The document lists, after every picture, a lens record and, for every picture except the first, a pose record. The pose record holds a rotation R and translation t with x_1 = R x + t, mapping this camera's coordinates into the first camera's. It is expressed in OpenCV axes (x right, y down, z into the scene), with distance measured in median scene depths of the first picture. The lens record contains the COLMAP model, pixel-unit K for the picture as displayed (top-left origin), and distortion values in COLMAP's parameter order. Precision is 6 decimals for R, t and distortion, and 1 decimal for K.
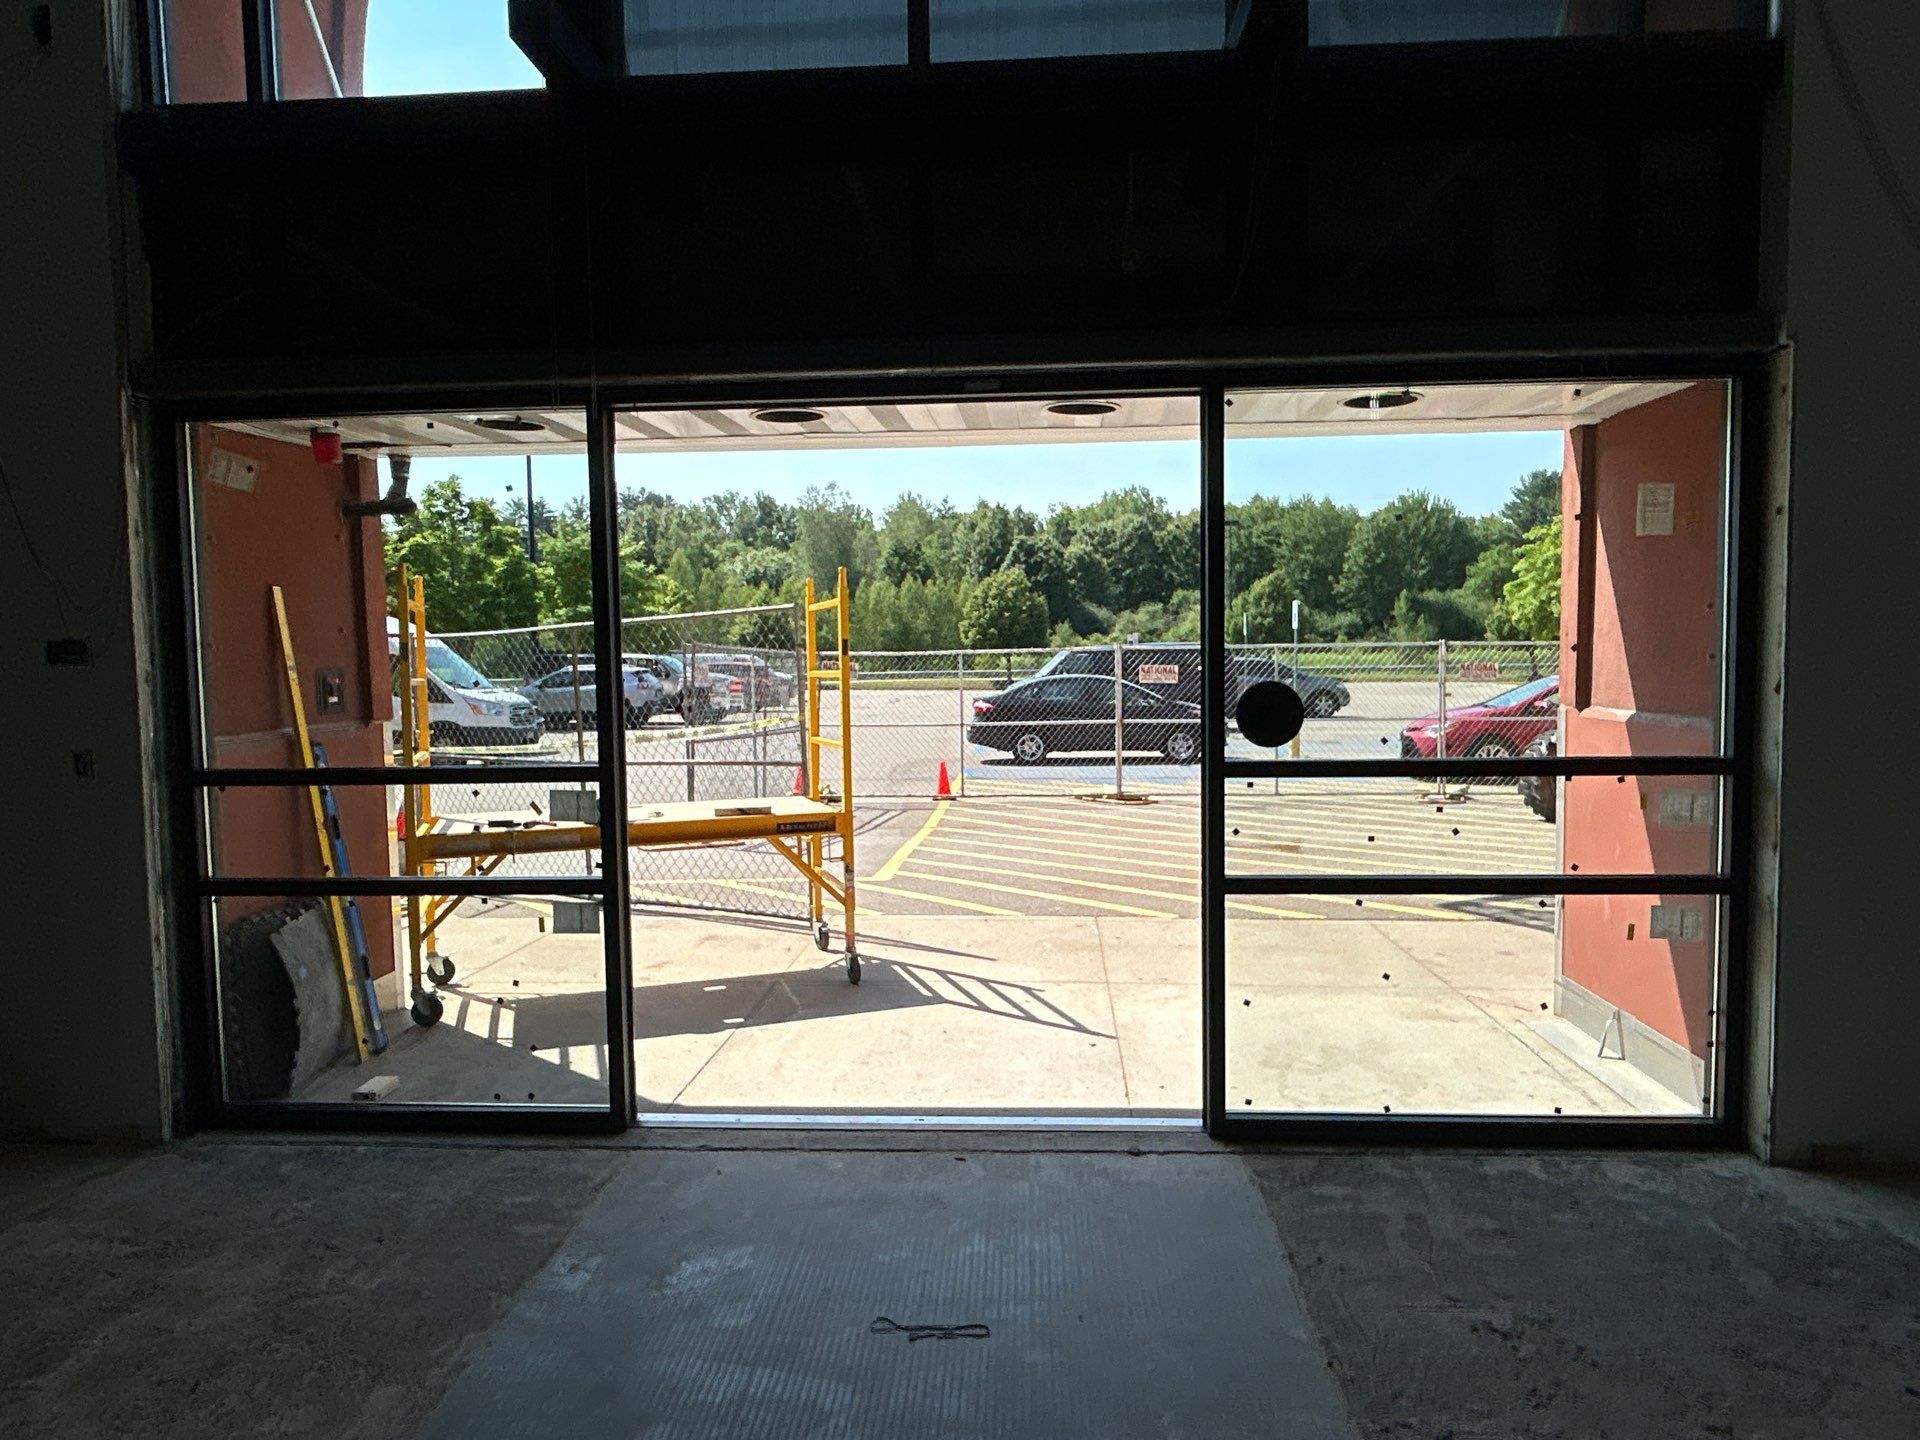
lens RADIAL K [[1208.1, 0, 958.1], [0, 1208.1, 714.9], [0, 0, 1]] dist [-0.001935, 0.001391]
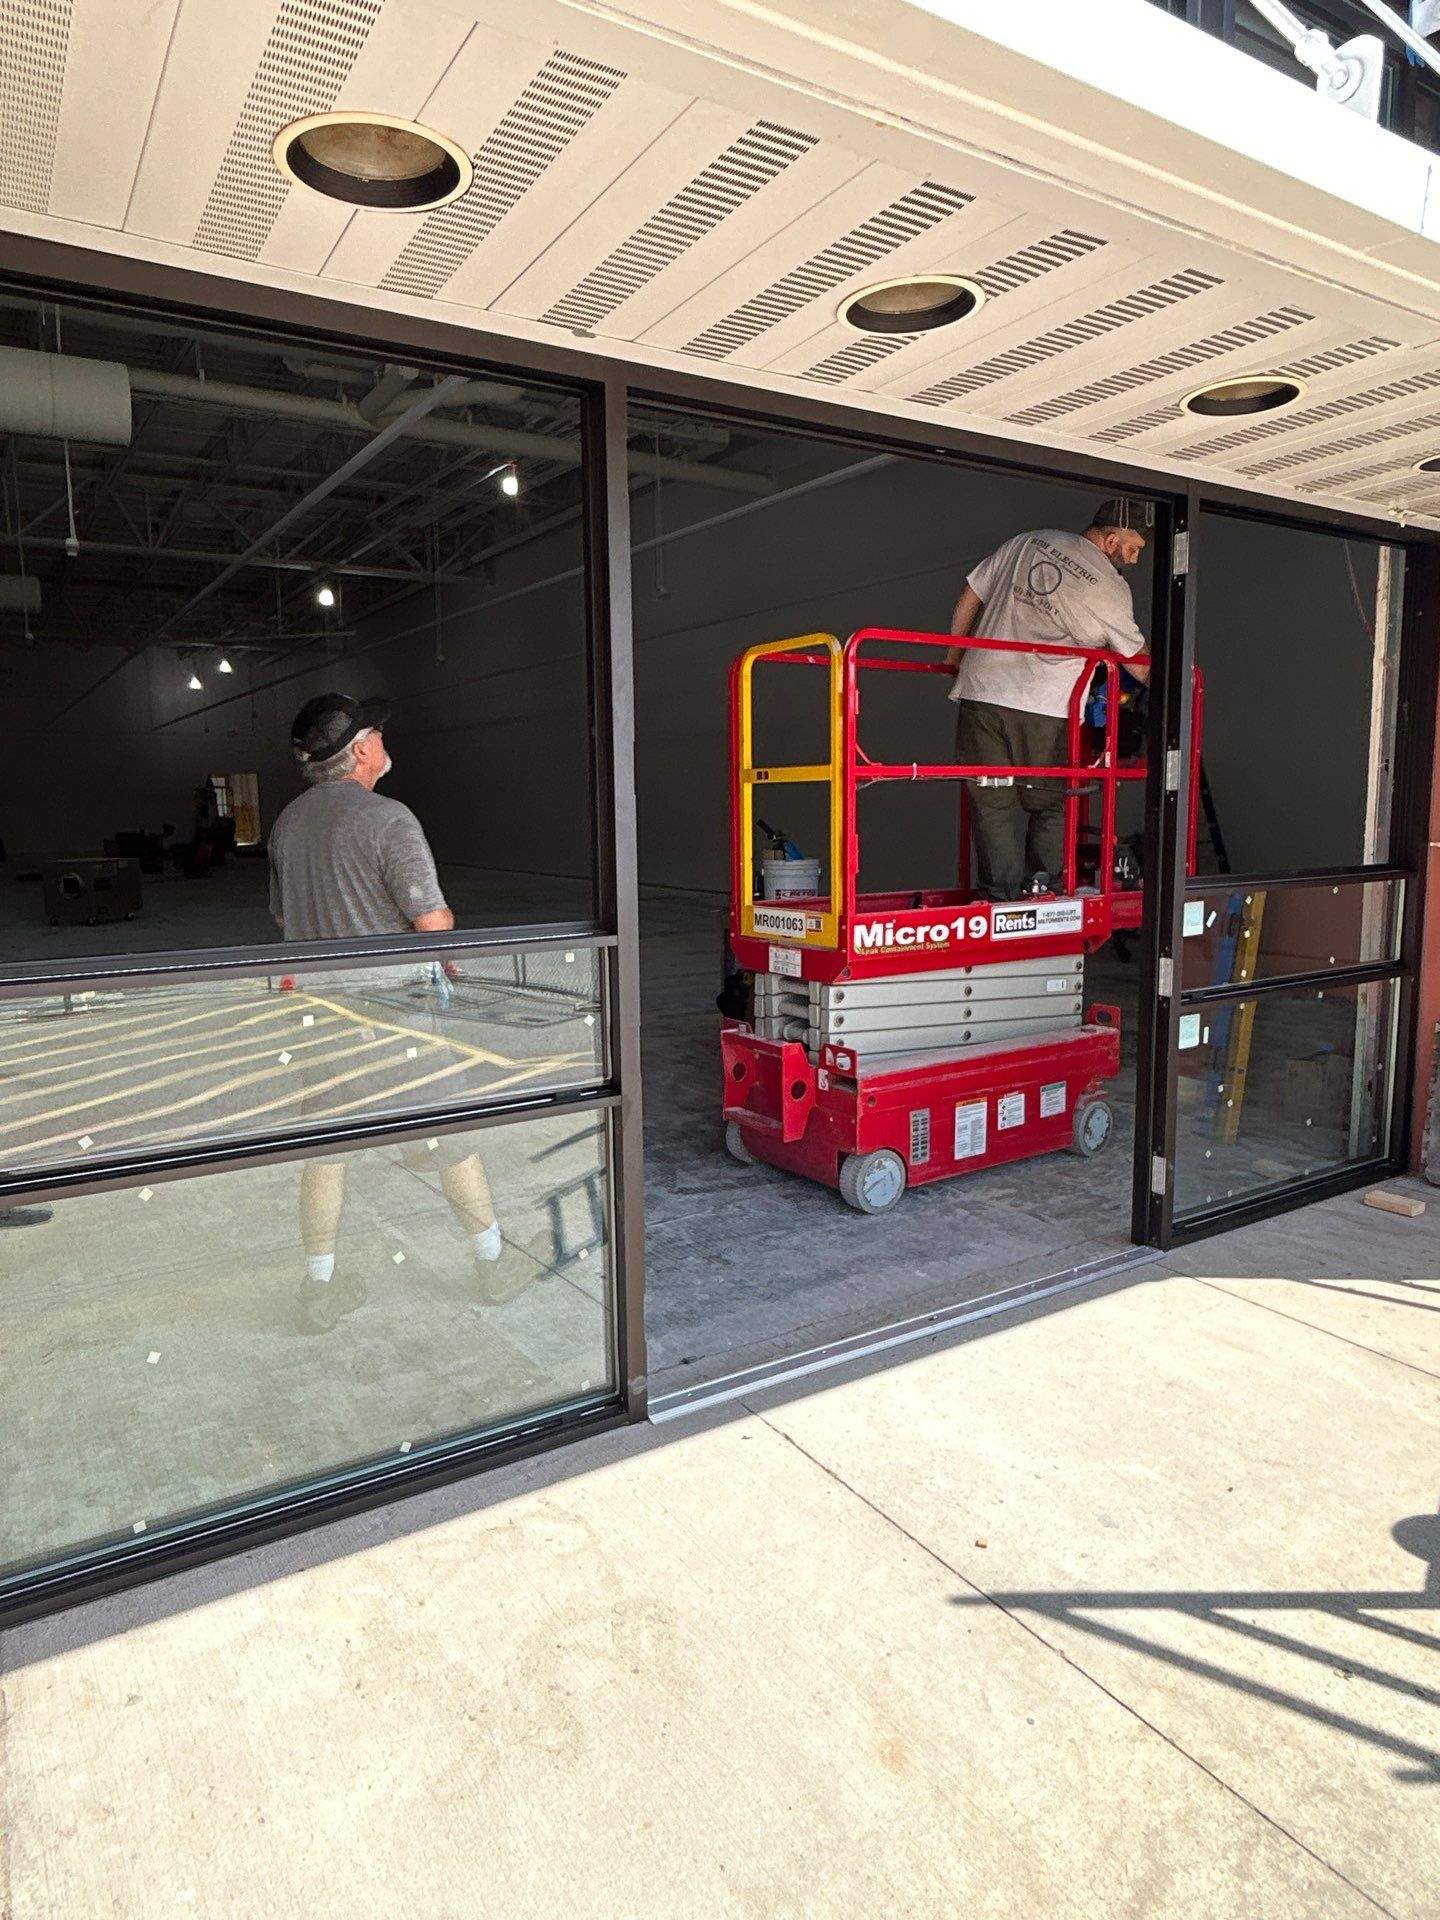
lens RADIAL K [[1208.1, 0, 720.8], [0, 1208.1, 954.7], [0, 0, 1]] dist [-0.001935, 0.001391]
pose [[-0.806622, 0.099637, -0.582609, 0.431232], [-0.010801, 0.983040, 0.183072, -0.055546], [0.590969, 0.153963, -0.791866, 1.189048]]
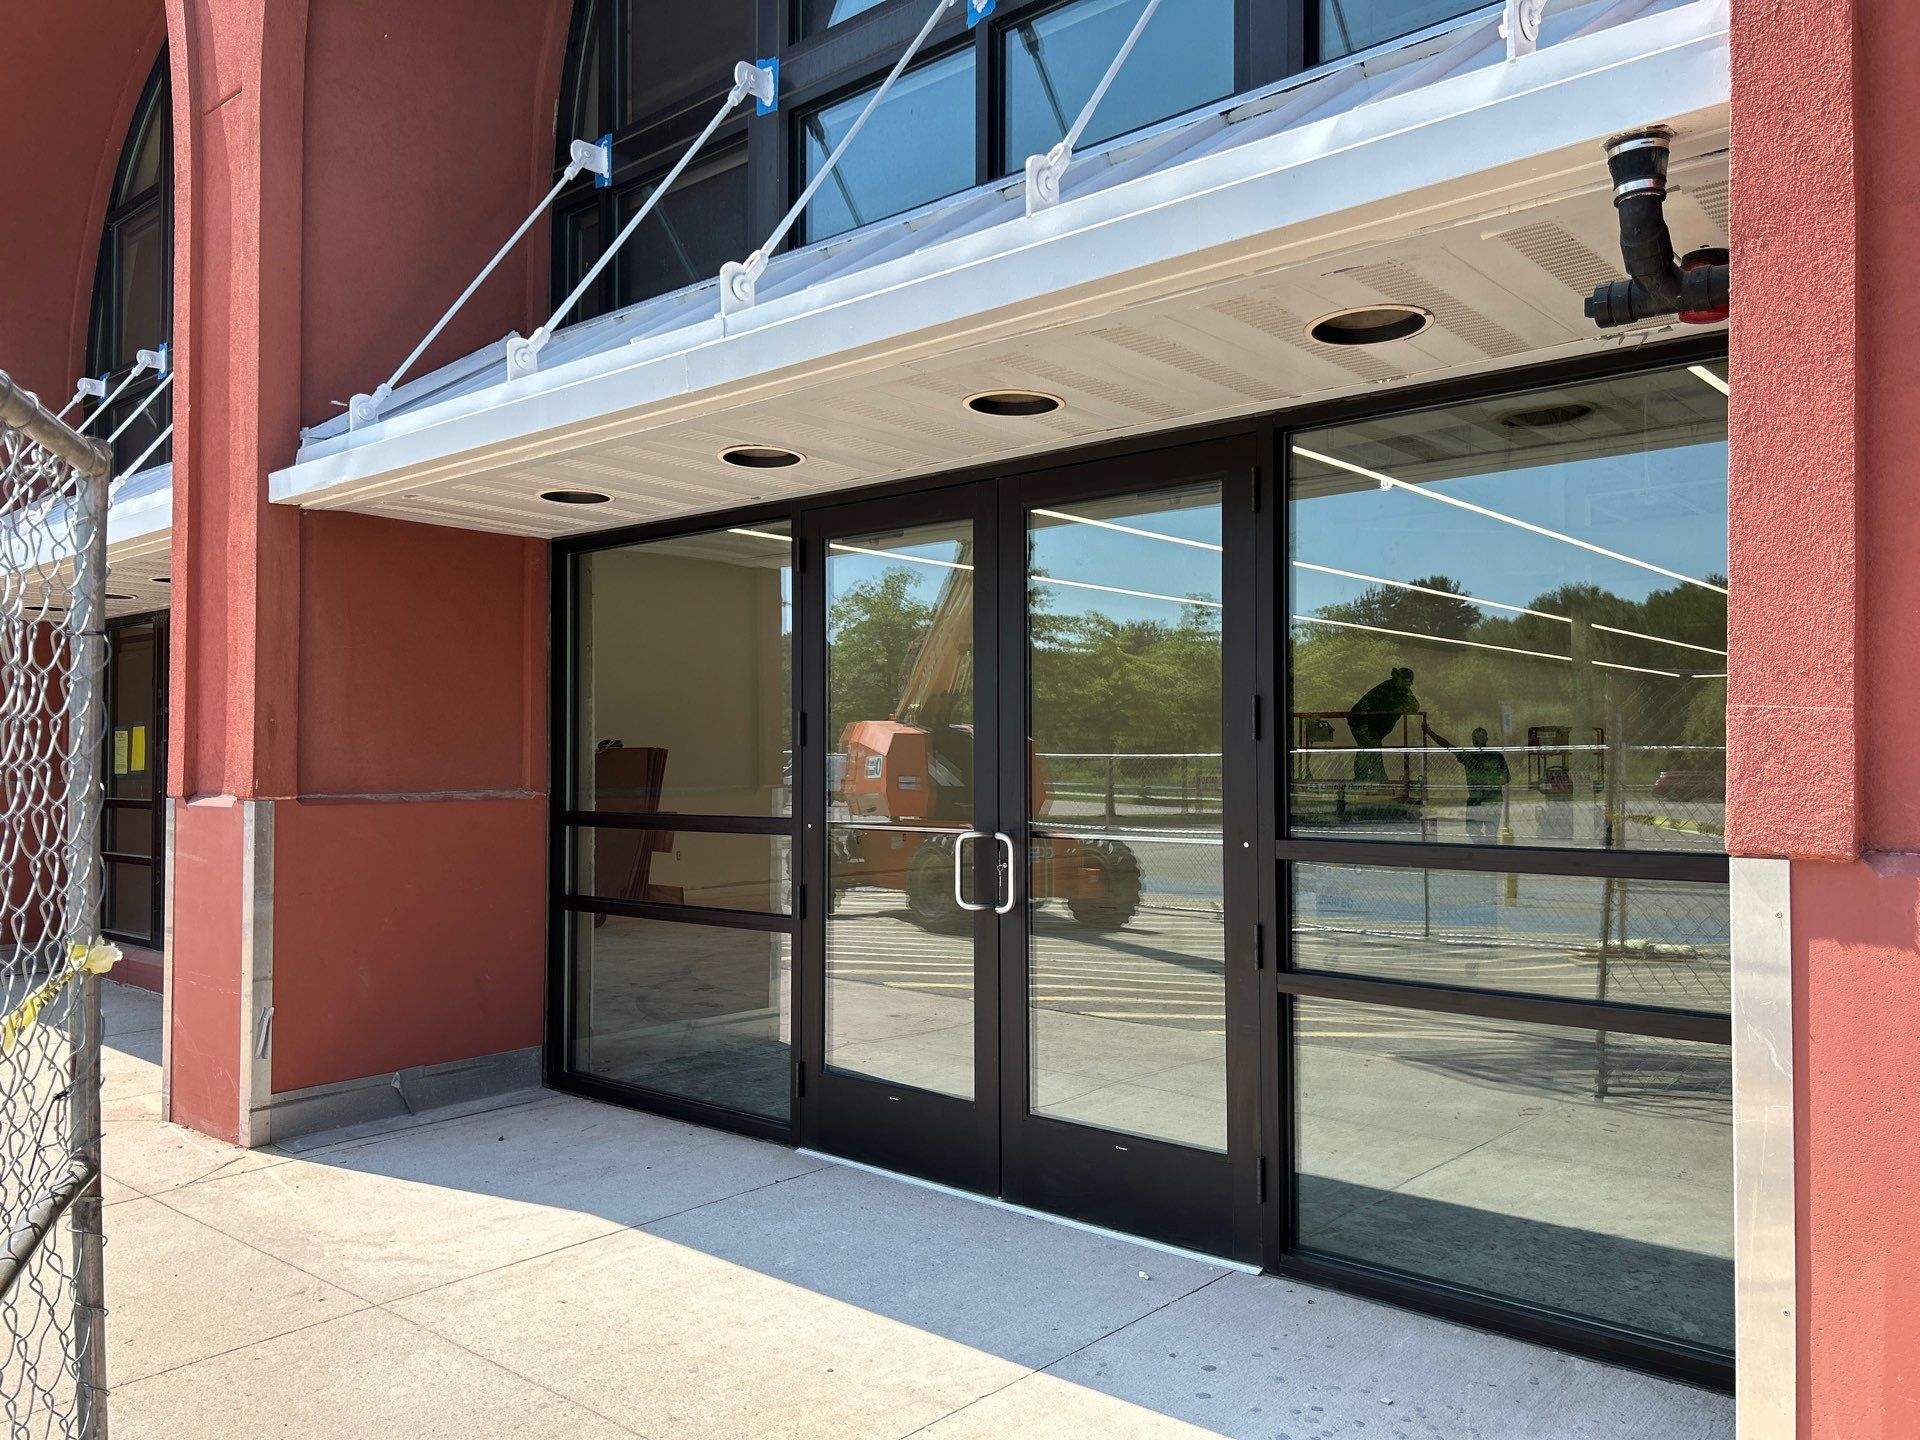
lens RADIAL K [[1437.4, 0, 924.5], [0, 1437.4, 722.3], [0, 0, 1]] dist [0.052993, -0.064052]
pose [[-0.783379, 0.035509, 0.620529, -0.557570], [0.054669, 0.998434, 0.011882, -0.050577], [-0.619135, 0.043232, -0.784094, 1.489818]]
